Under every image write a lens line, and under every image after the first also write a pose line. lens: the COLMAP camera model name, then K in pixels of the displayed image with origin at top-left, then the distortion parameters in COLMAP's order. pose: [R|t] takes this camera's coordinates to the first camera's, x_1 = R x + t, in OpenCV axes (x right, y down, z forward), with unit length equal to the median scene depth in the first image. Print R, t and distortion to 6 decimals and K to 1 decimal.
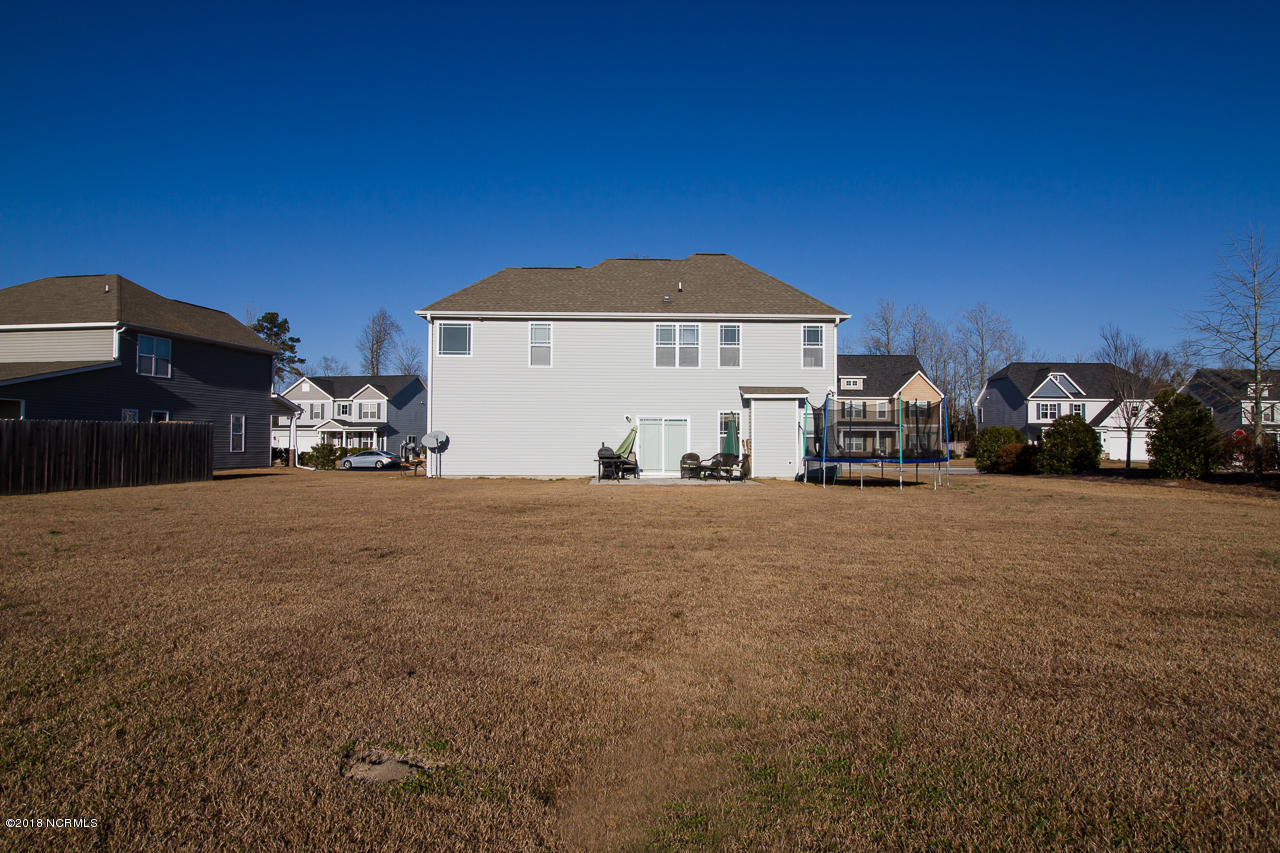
lens RADIAL K [[743.1, 0, 643.0], [0, 743.1, 429.8], [0, 0, 1]] dist [-0.002015, -0.000327]
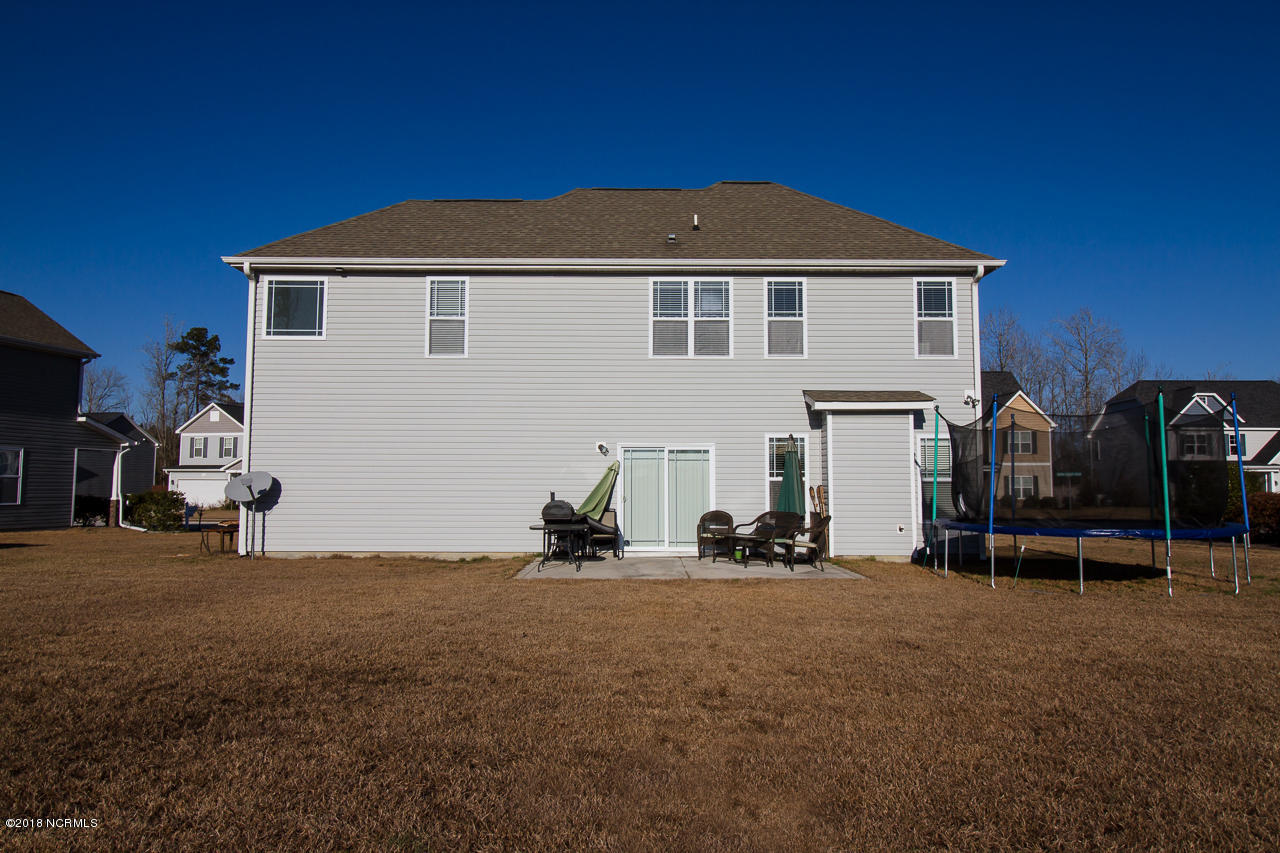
lens RADIAL K [[843.0, 0, 640.0], [0, 843.0, 426.5], [0, 0, 1]] dist [0.001767, -0.000667]
pose [[0.999729, -0.003092, -0.023086, 0.022268], [0.001872, 0.998610, -0.052677, 0.001655], [0.023217, 0.052620, 0.998345, 0.371628]]
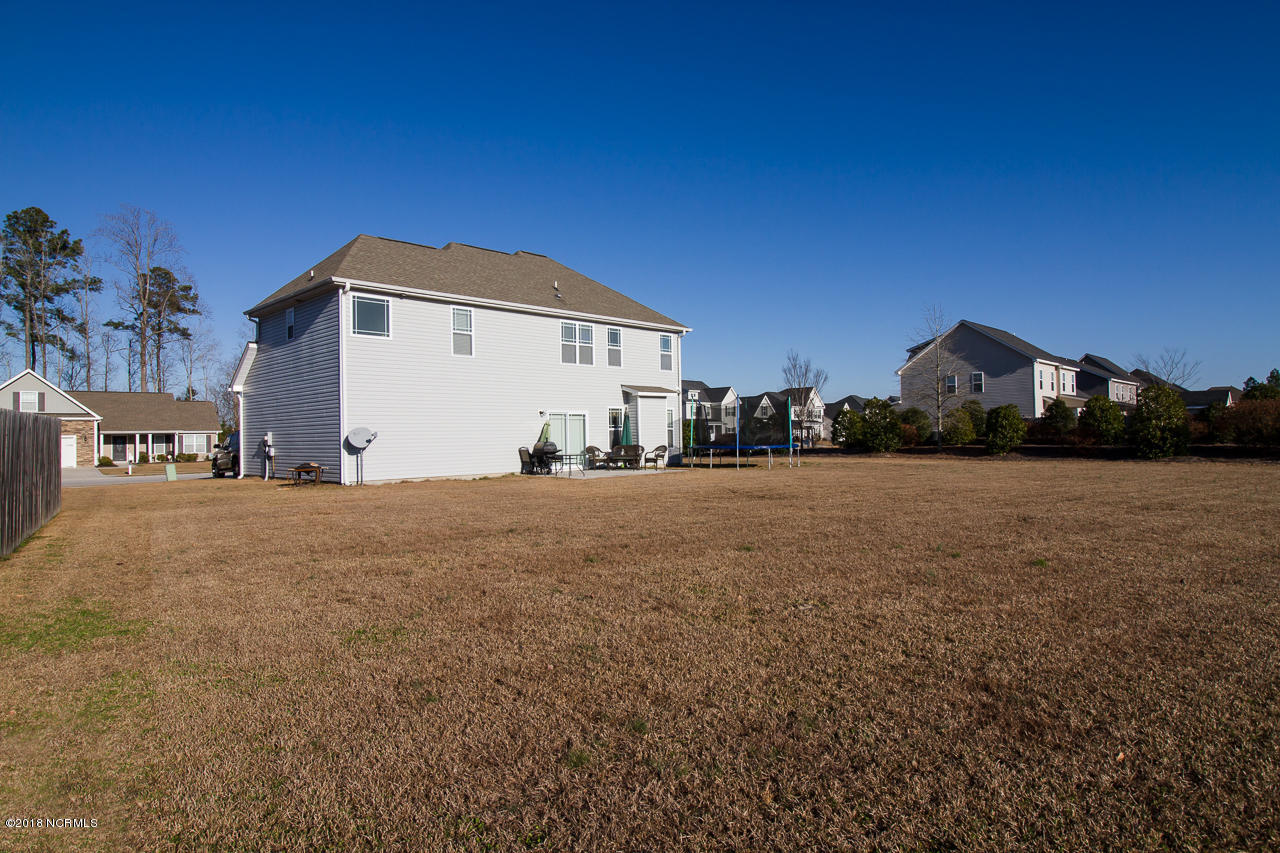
lens RADIAL K [[719.4, 0, 640.0], [0, 719.4, 426.5], [0, 0, 1]] dist [0.002671, 0.000620]
pose [[0.723148, -0.007607, 0.690651, -0.590655], [0.004572, 0.999970, 0.006227, -0.002880], [-0.690678, -0.001346, 0.723161, 0.209790]]
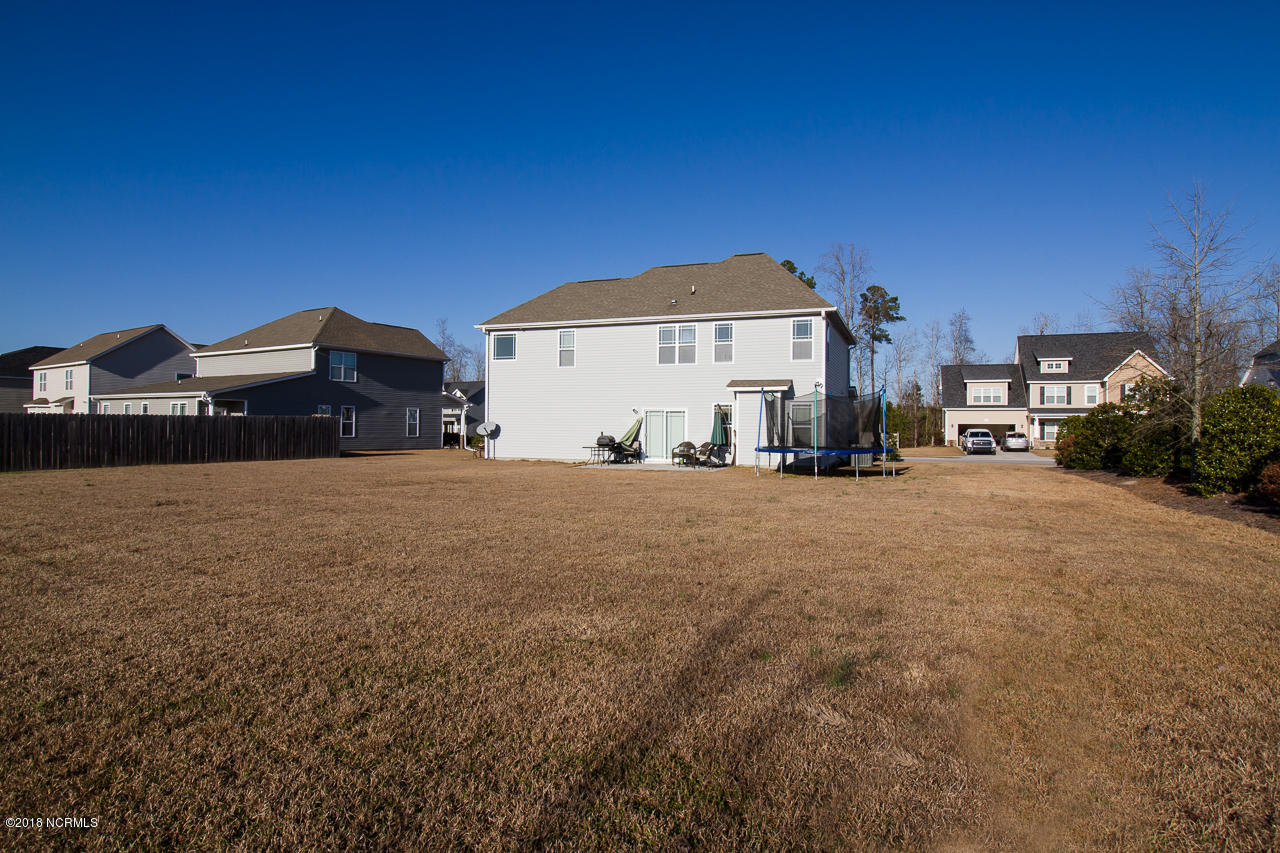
lens RADIAL K [[719.4, 0, 640.0], [0, 719.4, 426.5], [0, 0, 1]] dist [0.002671, 0.000620]
pose [[0.922295, 0.002854, -0.386476, 0.411674], [0.002609, 0.999904, 0.013612, -0.005824], [0.386478, -0.013562, 0.922199, -0.012155]]
